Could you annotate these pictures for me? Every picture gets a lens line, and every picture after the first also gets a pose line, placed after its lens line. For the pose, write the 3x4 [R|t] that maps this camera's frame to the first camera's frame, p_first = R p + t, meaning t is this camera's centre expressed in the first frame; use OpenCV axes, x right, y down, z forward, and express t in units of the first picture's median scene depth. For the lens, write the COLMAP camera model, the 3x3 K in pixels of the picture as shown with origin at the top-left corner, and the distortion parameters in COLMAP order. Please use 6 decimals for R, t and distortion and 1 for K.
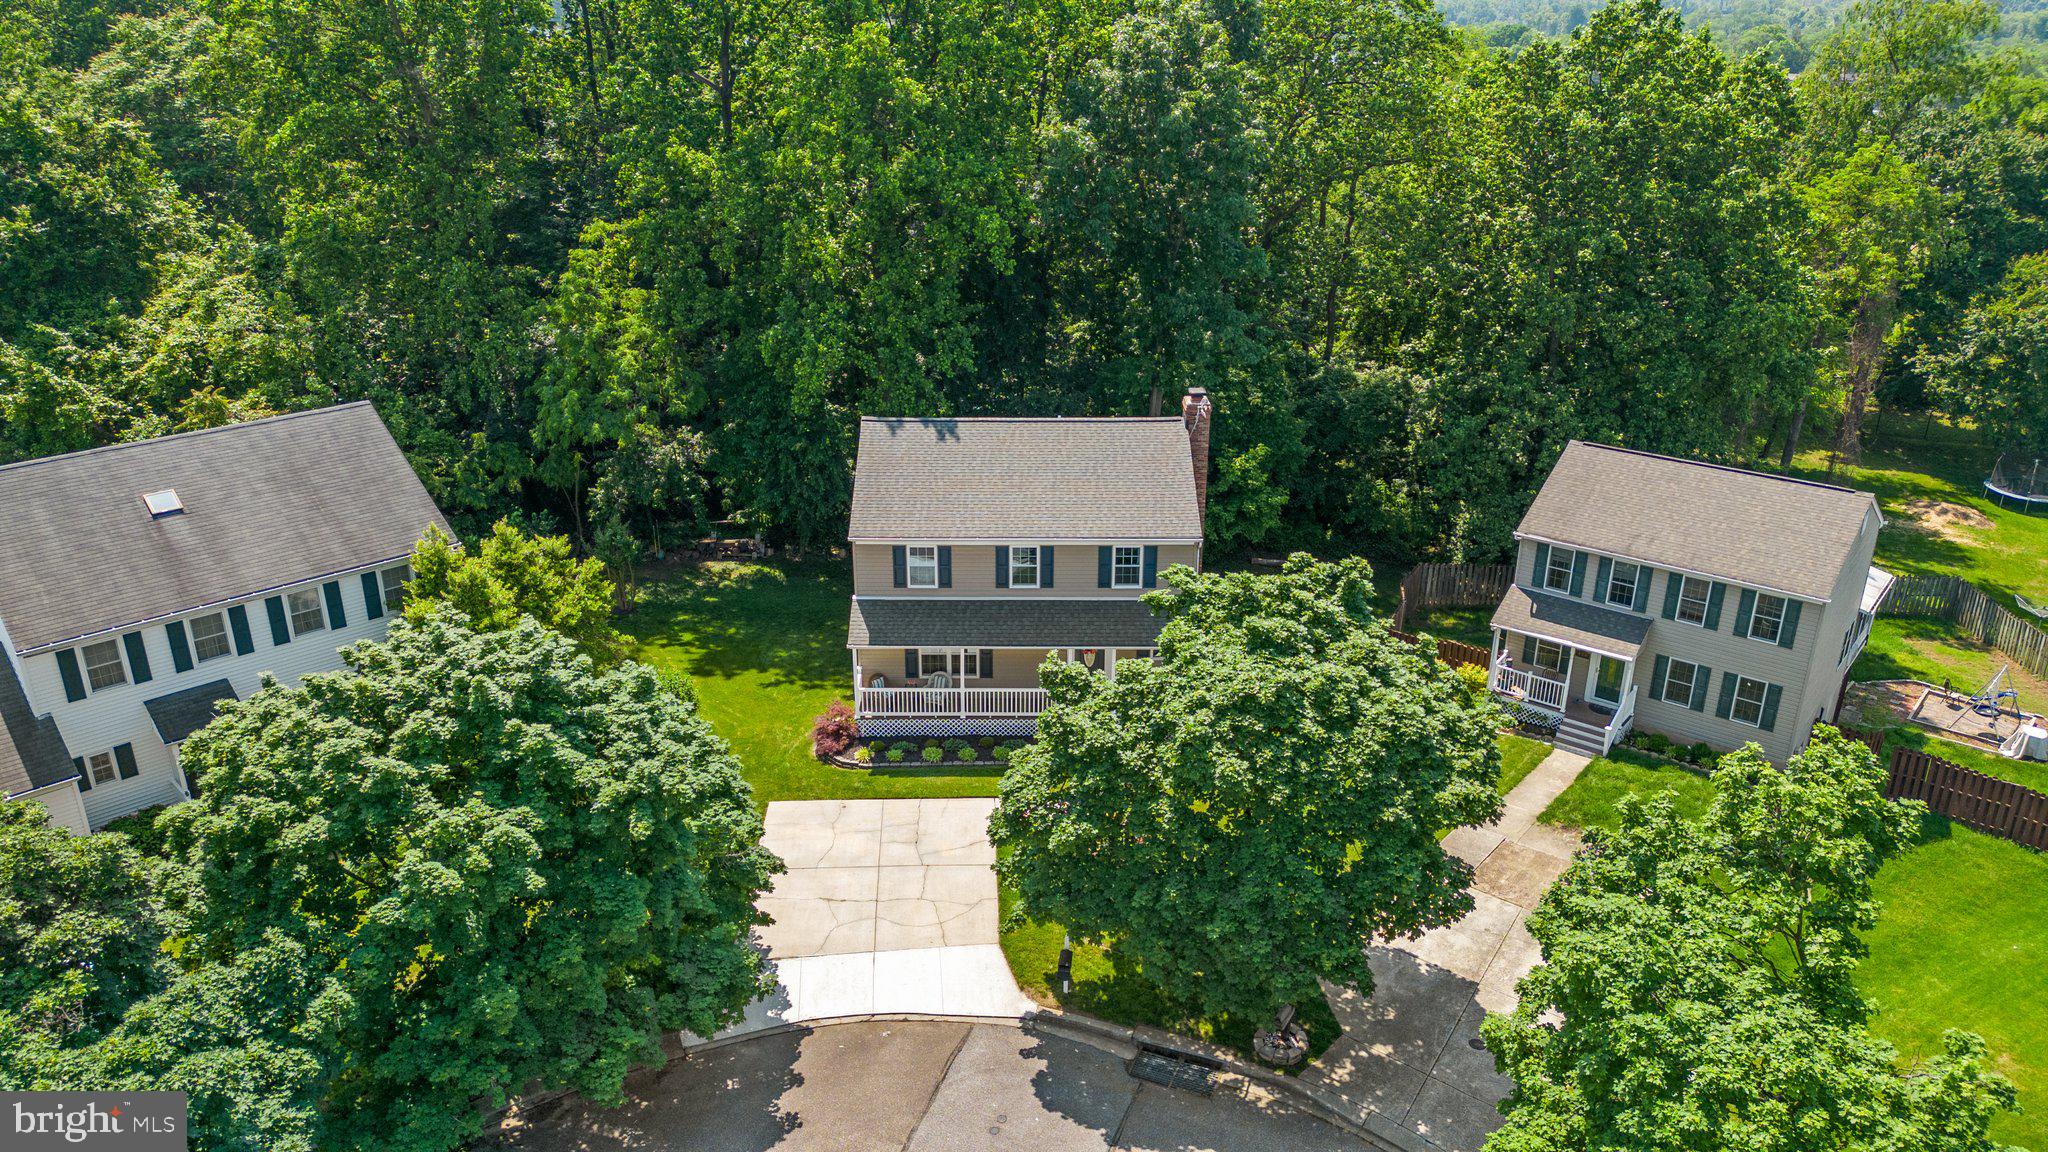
lens RADIAL K [[1435.9, 0, 1017.0], [0, 1435.9, 572.5], [0, 0, 1]] dist [0.067517, -0.059180]
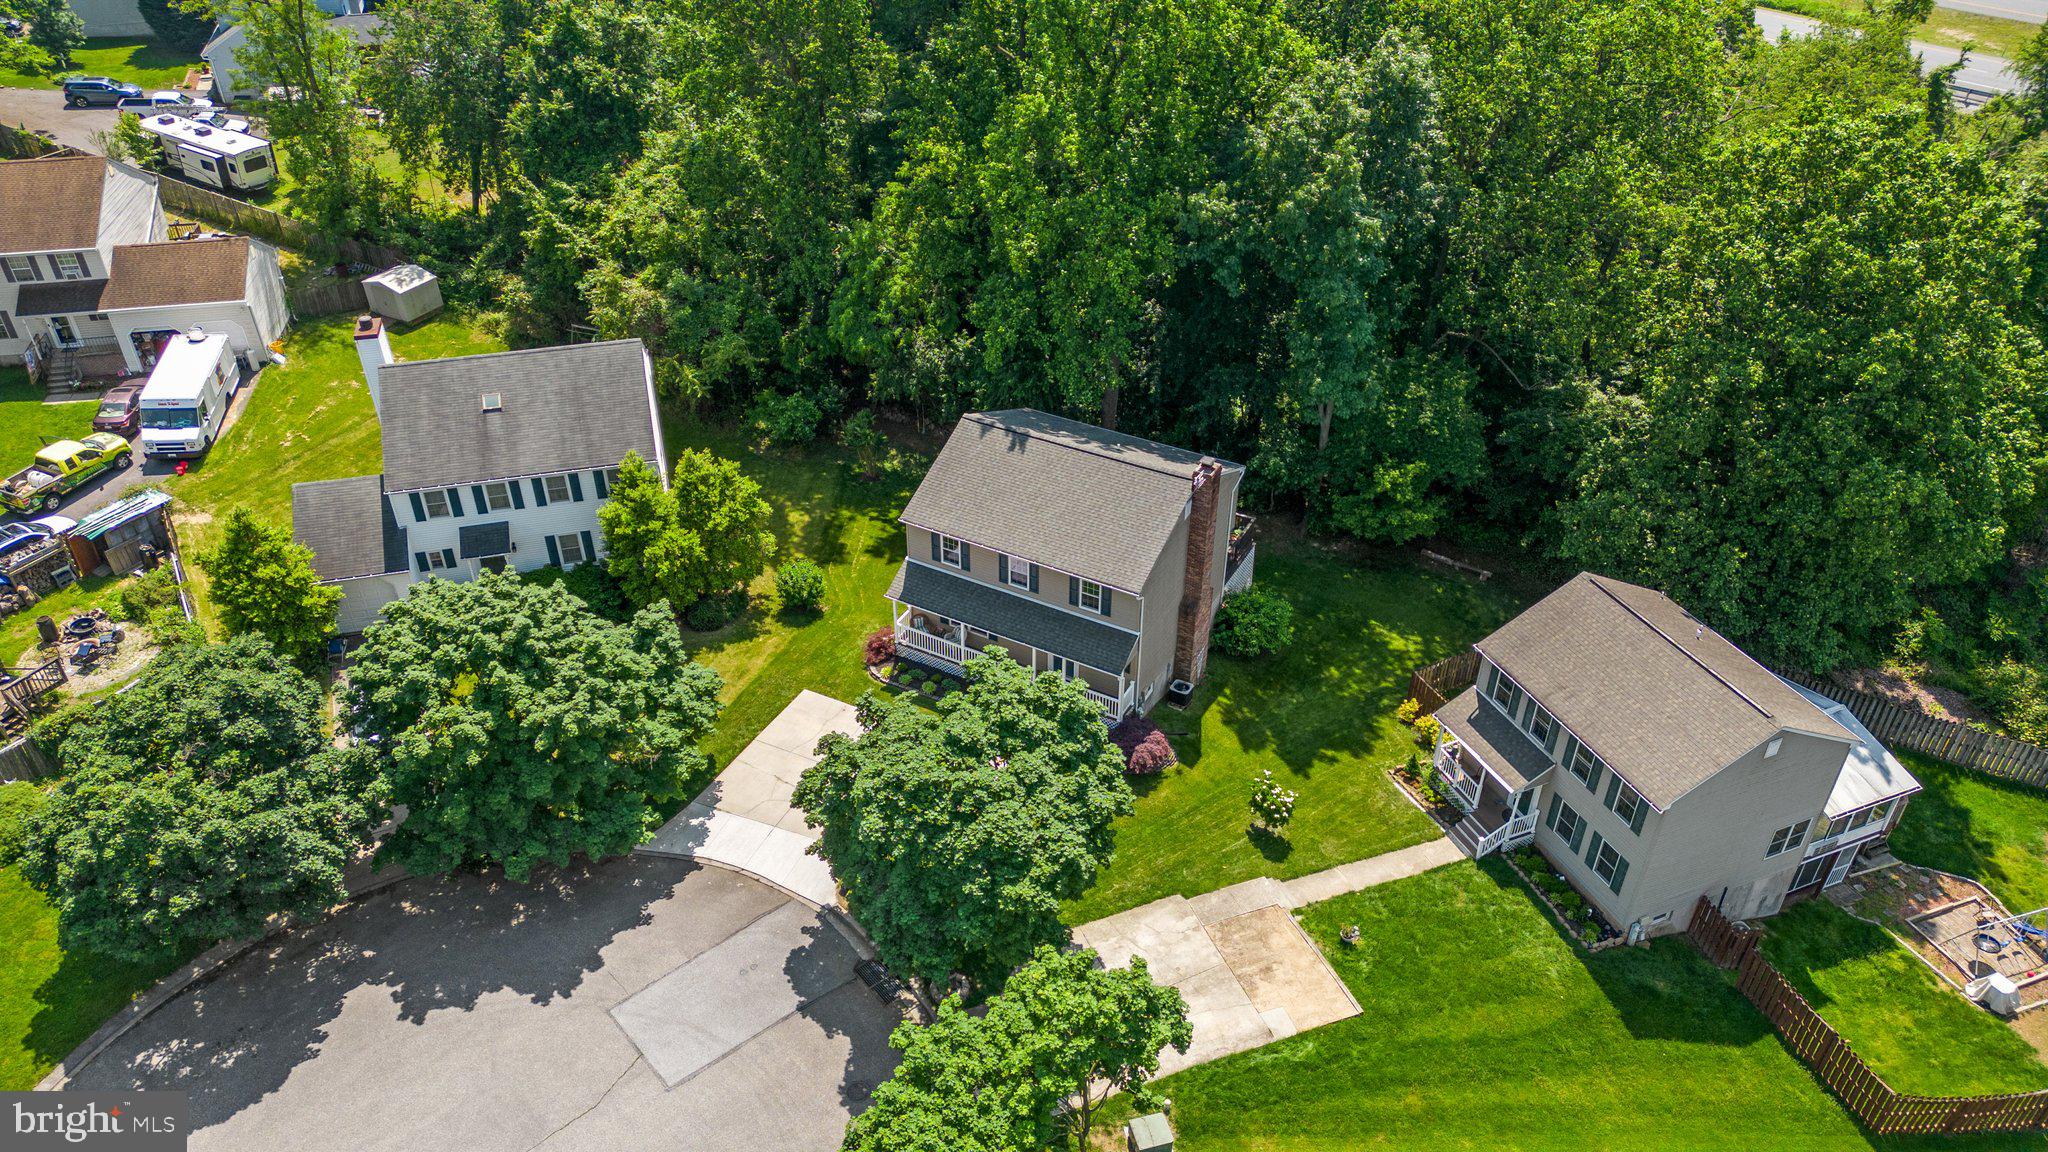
lens RADIAL K [[1435.9, 0, 1017.0], [0, 1435.9, 572.5], [0, 0, 1]] dist [0.067517, -0.059180]
pose [[0.875214, 0.276591, -0.396861, 0.517606], [-0.182189, 0.948472, 0.259246, -0.339867], [0.448116, -0.154592, 0.880507, -0.132640]]
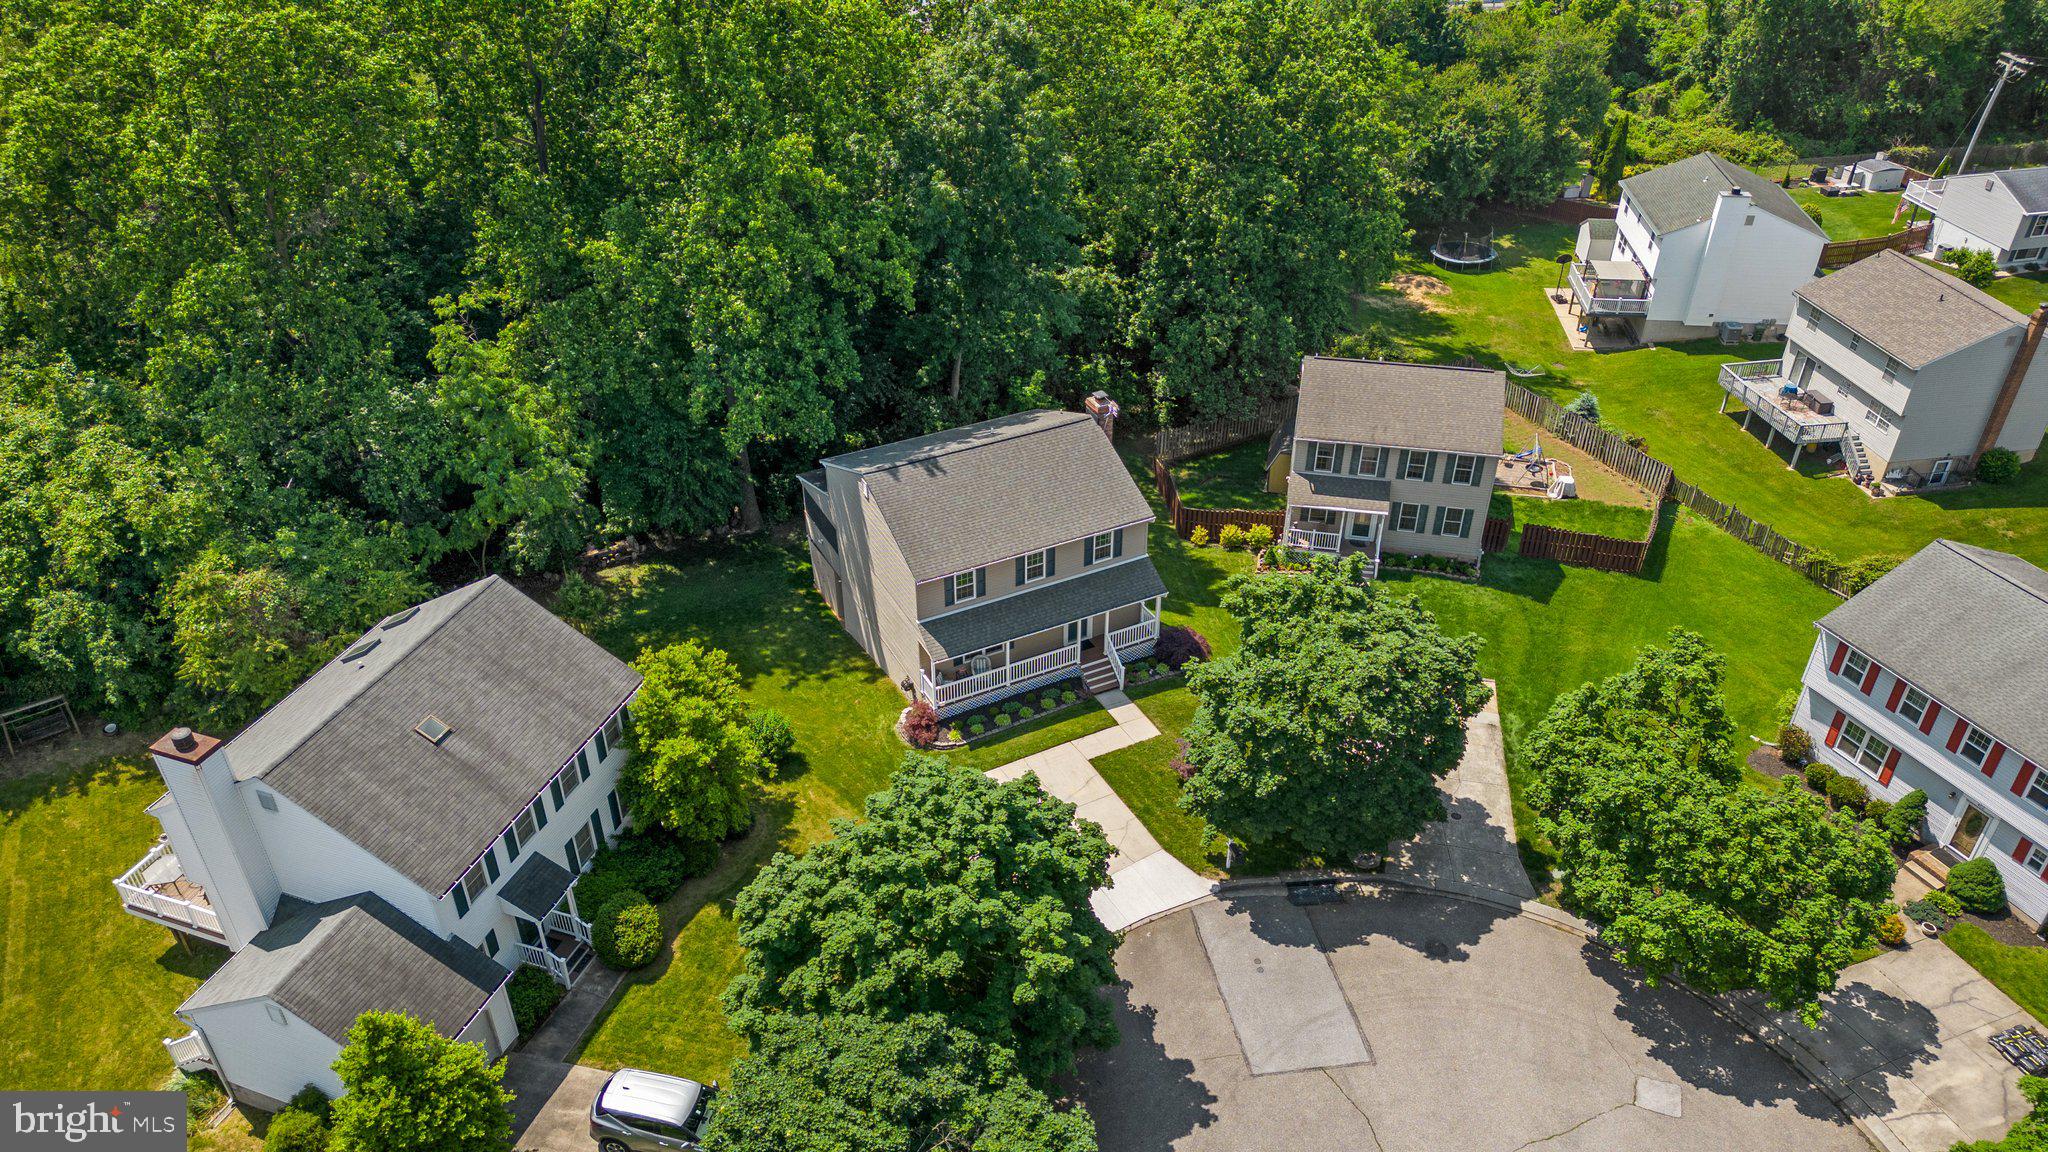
lens RADIAL K [[1435.9, 0, 1017.0], [0, 1435.9, 572.5], [0, 0, 1]] dist [0.067517, -0.059180]
pose [[0.890908, -0.257341, 0.374244, -0.509218], [0.175081, 0.954898, 0.239826, -0.320582], [-0.419082, -0.148140, 0.895781, -0.177453]]
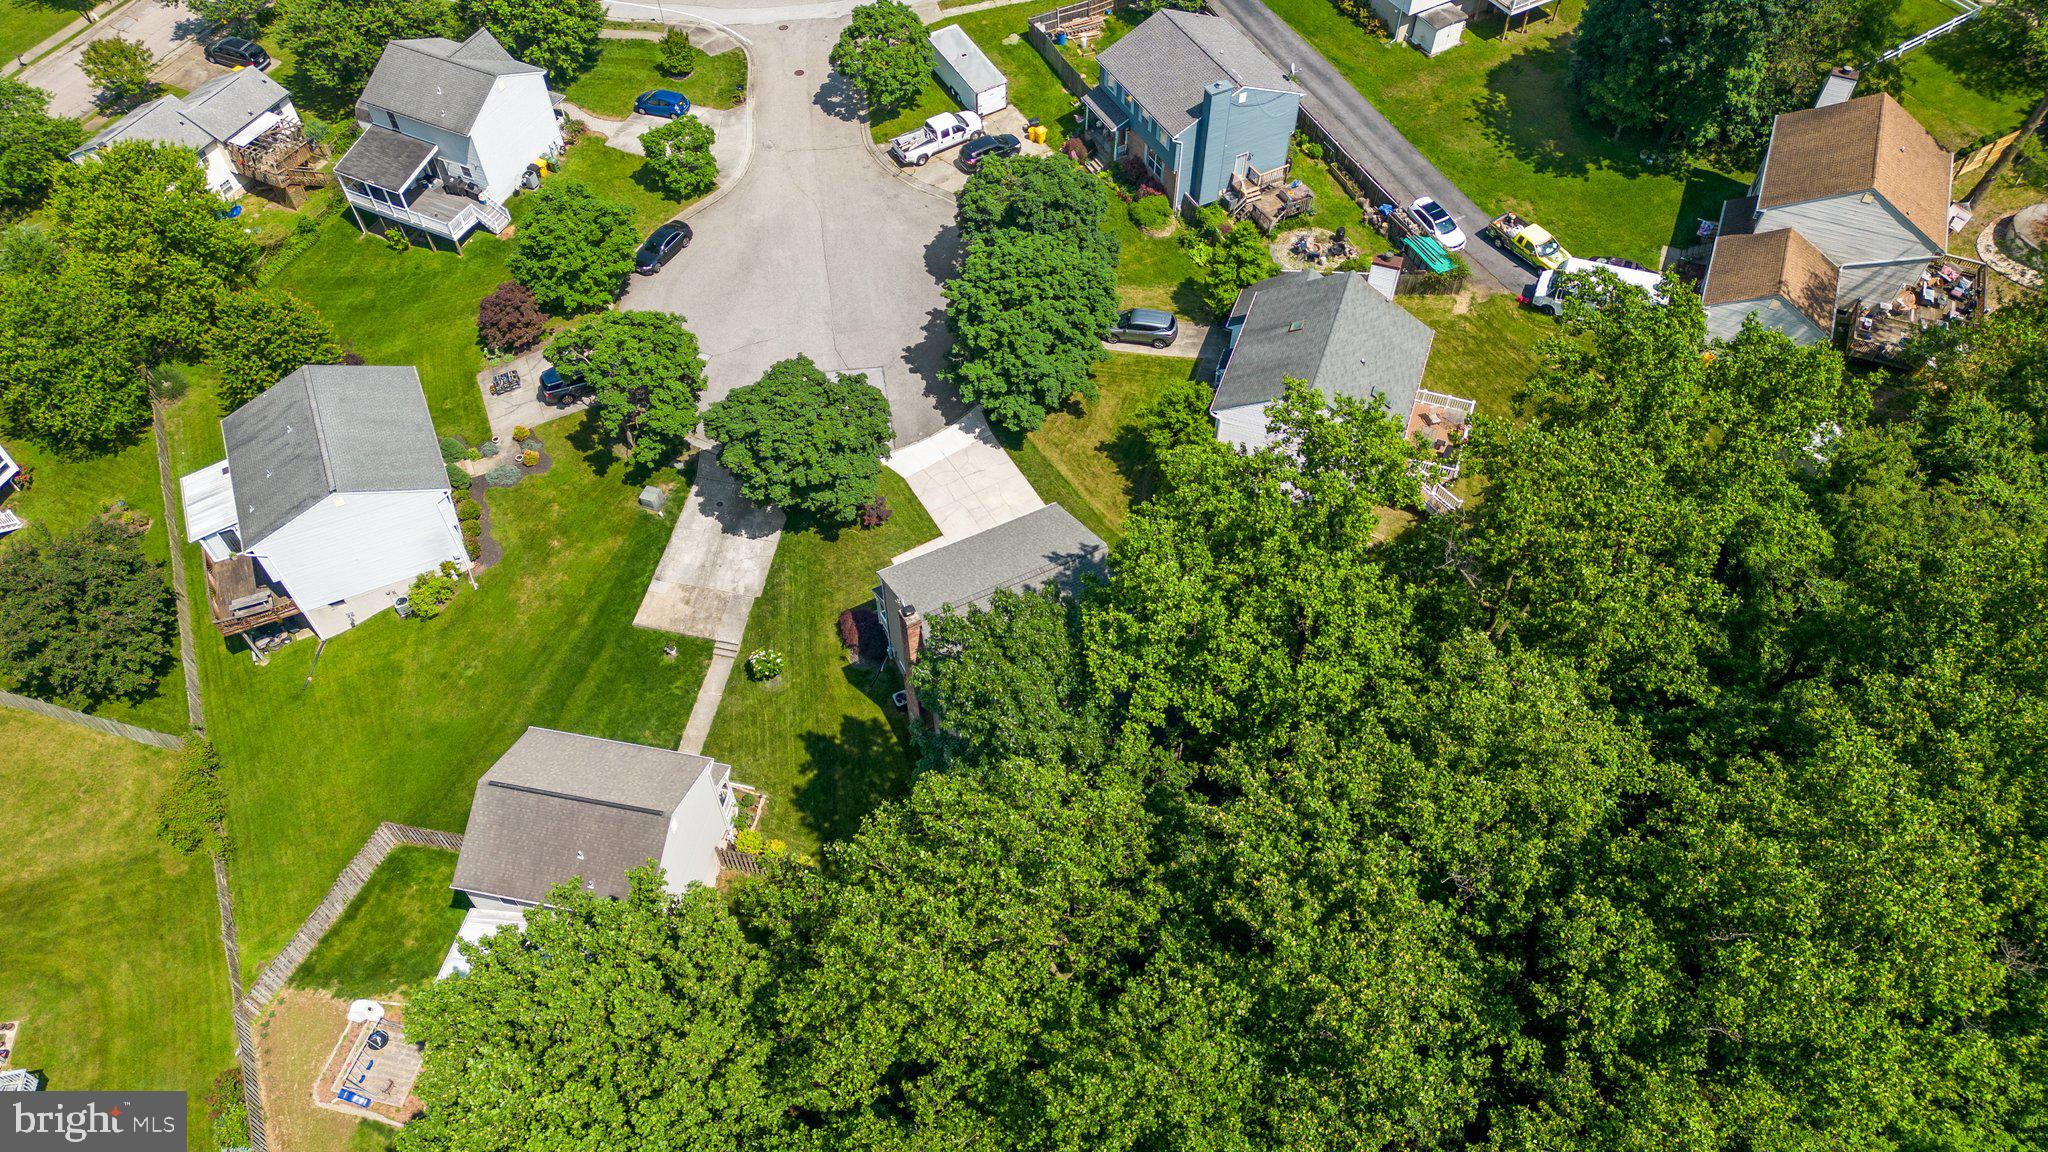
lens RADIAL K [[1401.7, 0, 1024.0], [0, 1401.7, 576.0], [0, 0, 1]] dist [0.039181, -0.003151]
pose [[-0.889067, 0.360860, -0.281673, 0.446182], [-0.175481, 0.299648, 0.937773, -1.631671], [0.422807, 0.883171, -0.203083, 1.408030]]
